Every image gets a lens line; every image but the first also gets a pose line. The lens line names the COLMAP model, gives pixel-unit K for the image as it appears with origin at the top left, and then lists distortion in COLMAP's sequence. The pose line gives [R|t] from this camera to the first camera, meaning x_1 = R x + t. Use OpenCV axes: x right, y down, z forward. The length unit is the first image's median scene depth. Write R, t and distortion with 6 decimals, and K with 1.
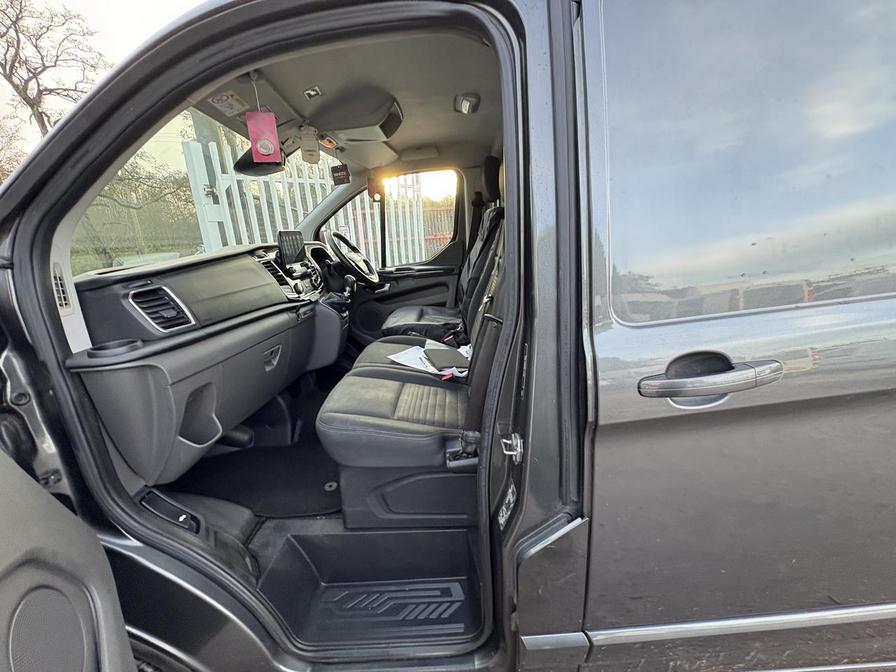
lens RADIAL K [[360.2, 0, 448.7], [0, 360.2, 334.5], [0, 0, 1]] dist [0.002186, -0.000423]
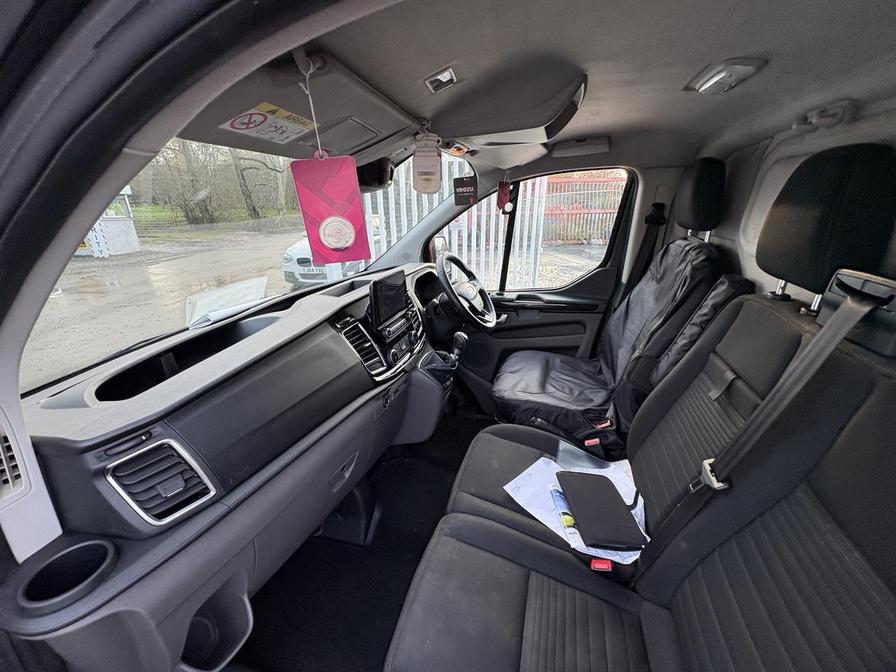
lens RADIAL K [[360.2, 0, 448.7], [0, 360.2, 334.5], [0, 0, 1]] dist [0.002186, -0.000423]
pose [[0.958194, 0.136606, -0.251401, -0.120325], [-0.115473, 0.988559, 0.097043, -0.230933], [0.261781, -0.063956, 0.963006, 0.308535]]
